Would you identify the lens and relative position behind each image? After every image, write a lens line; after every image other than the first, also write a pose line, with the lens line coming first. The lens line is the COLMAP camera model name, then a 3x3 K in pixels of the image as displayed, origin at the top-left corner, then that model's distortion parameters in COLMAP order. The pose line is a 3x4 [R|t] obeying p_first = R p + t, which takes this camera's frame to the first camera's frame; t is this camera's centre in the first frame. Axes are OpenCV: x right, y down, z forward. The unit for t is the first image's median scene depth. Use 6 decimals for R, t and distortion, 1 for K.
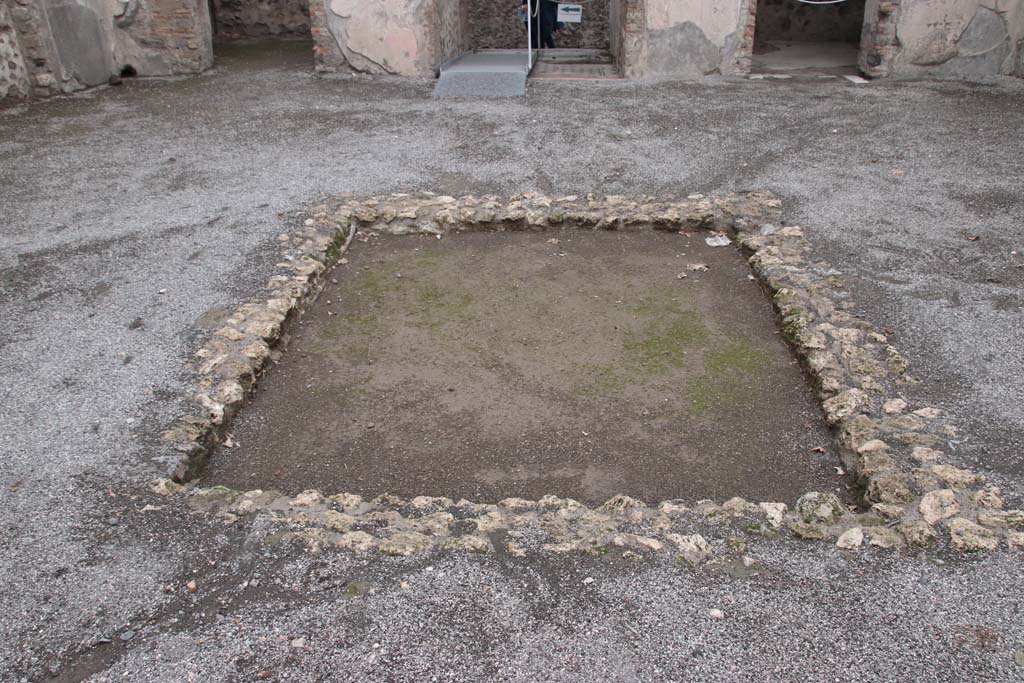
lens RADIAL K [[900.3, 0, 512.0], [0, 900.3, 341.5], [0, 0, 1]] dist [-0.134583, 0.177177]
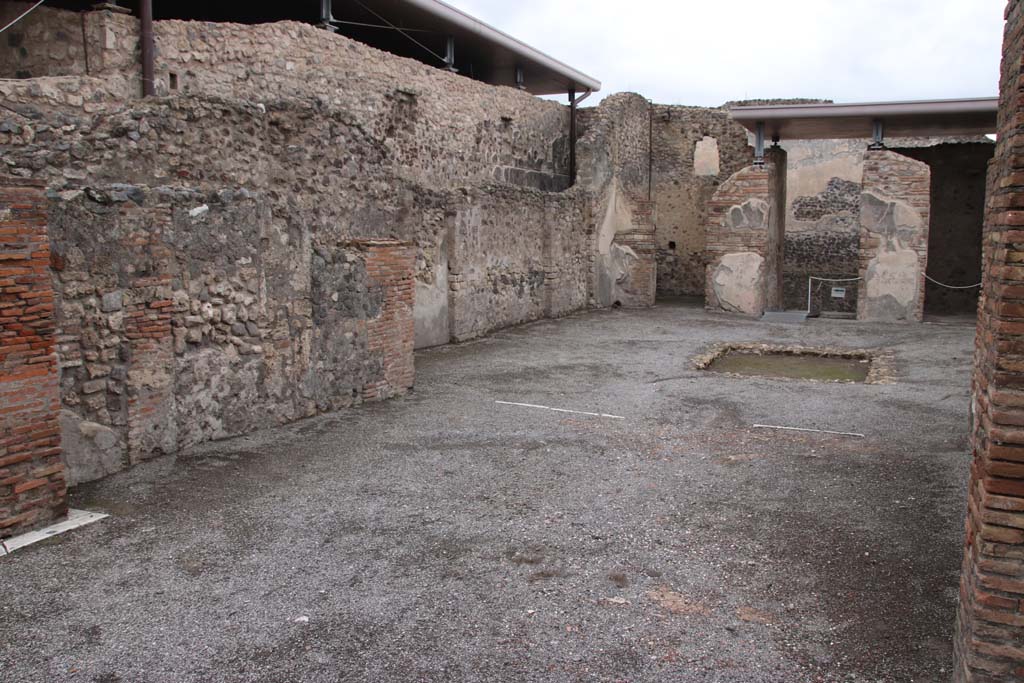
lens RADIAL K [[900.3, 0, 512.0], [0, 900.3, 341.5], [0, 0, 1]] dist [-0.134583, 0.177177]
pose [[0.937252, 0.062050, -0.343087, 0.099131], [-0.166808, 0.943908, -0.284978, 0.528366], [0.306160, 0.324326, 0.895030, -1.196312]]
